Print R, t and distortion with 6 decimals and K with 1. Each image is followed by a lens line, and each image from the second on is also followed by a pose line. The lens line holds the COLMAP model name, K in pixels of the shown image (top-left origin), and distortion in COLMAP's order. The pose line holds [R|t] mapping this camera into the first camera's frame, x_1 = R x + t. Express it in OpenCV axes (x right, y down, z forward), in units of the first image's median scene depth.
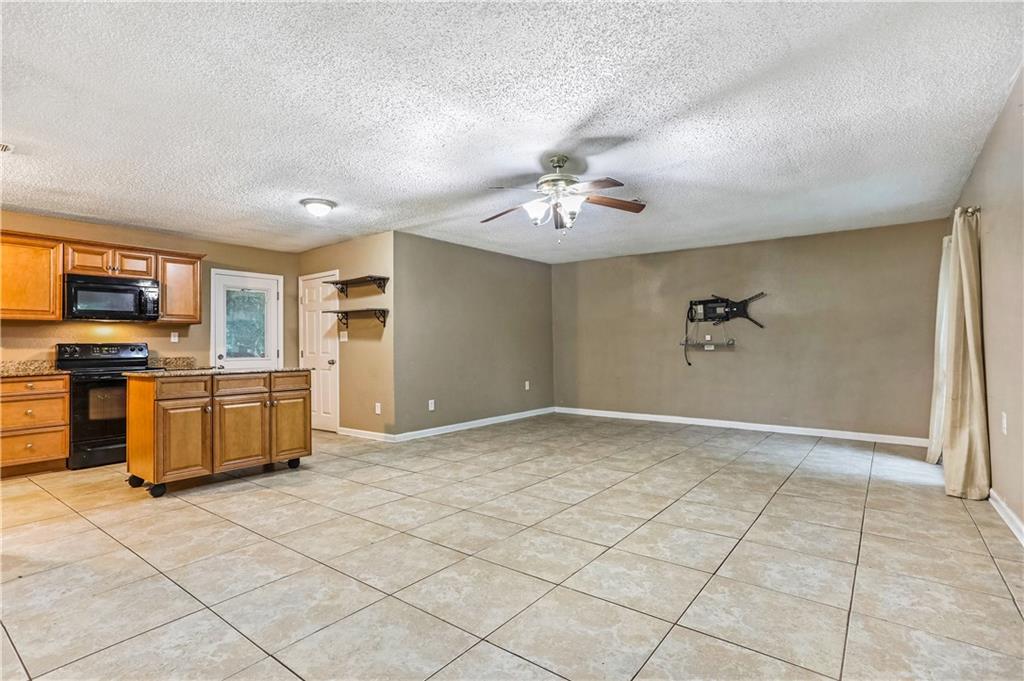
lens RADIAL K [[498.1, 0, 517.7], [0, 498.1, 343.8], [0, 0, 1]] dist [-0.029134, 0.011920]
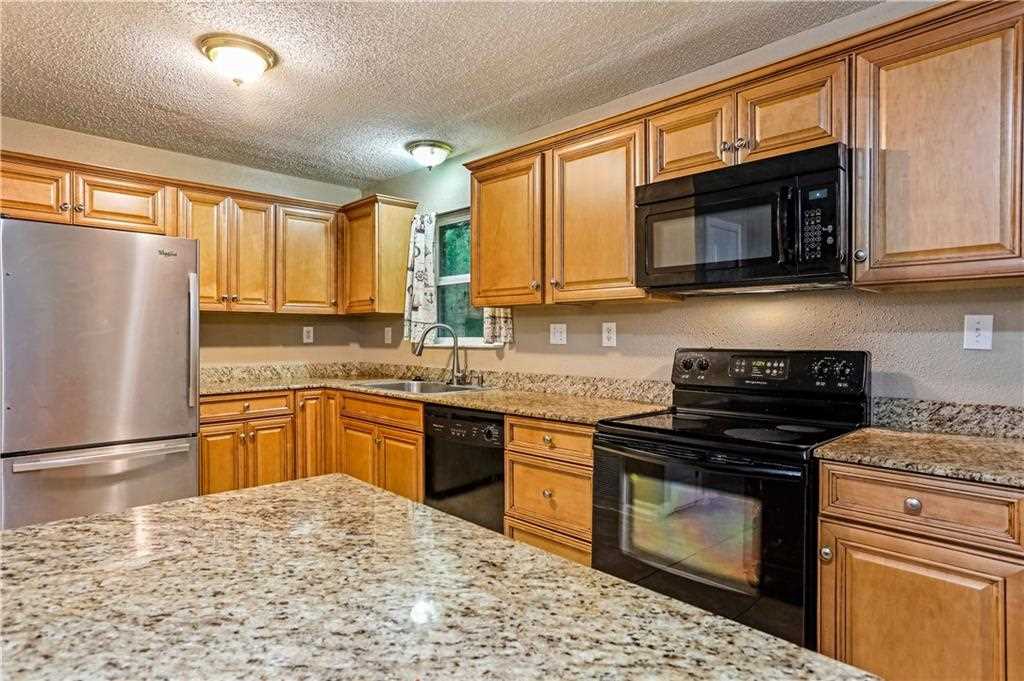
lens RADIAL K [[566.4, 0, 514.0], [0, 566.4, 333.6], [0, 0, 1]] dist [-0.013487, 0.003302]
pose [[-0.138306, 0.017130, -0.990241, -0.570139], [0.015847, 0.999761, 0.015082, -0.035374], [0.990263, -0.013606, -0.138544, 1.299310]]
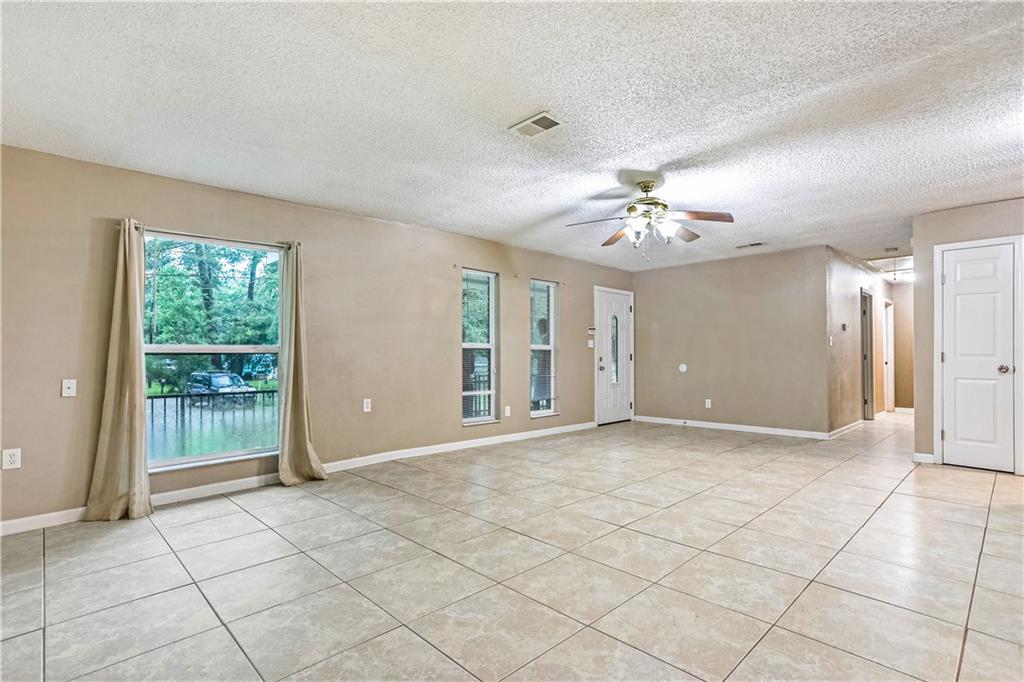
lens RADIAL K [[498.1, 0, 514.5], [0, 498.1, 350.7], [0, 0, 1]] dist [-0.029134, 0.011920]
pose [[-0.986892, 0.017924, 0.160381, 0.208158], [0.014340, 0.999622, -0.023473, 0.020143], [-0.160741, -0.020866, -0.986776, 2.195585]]
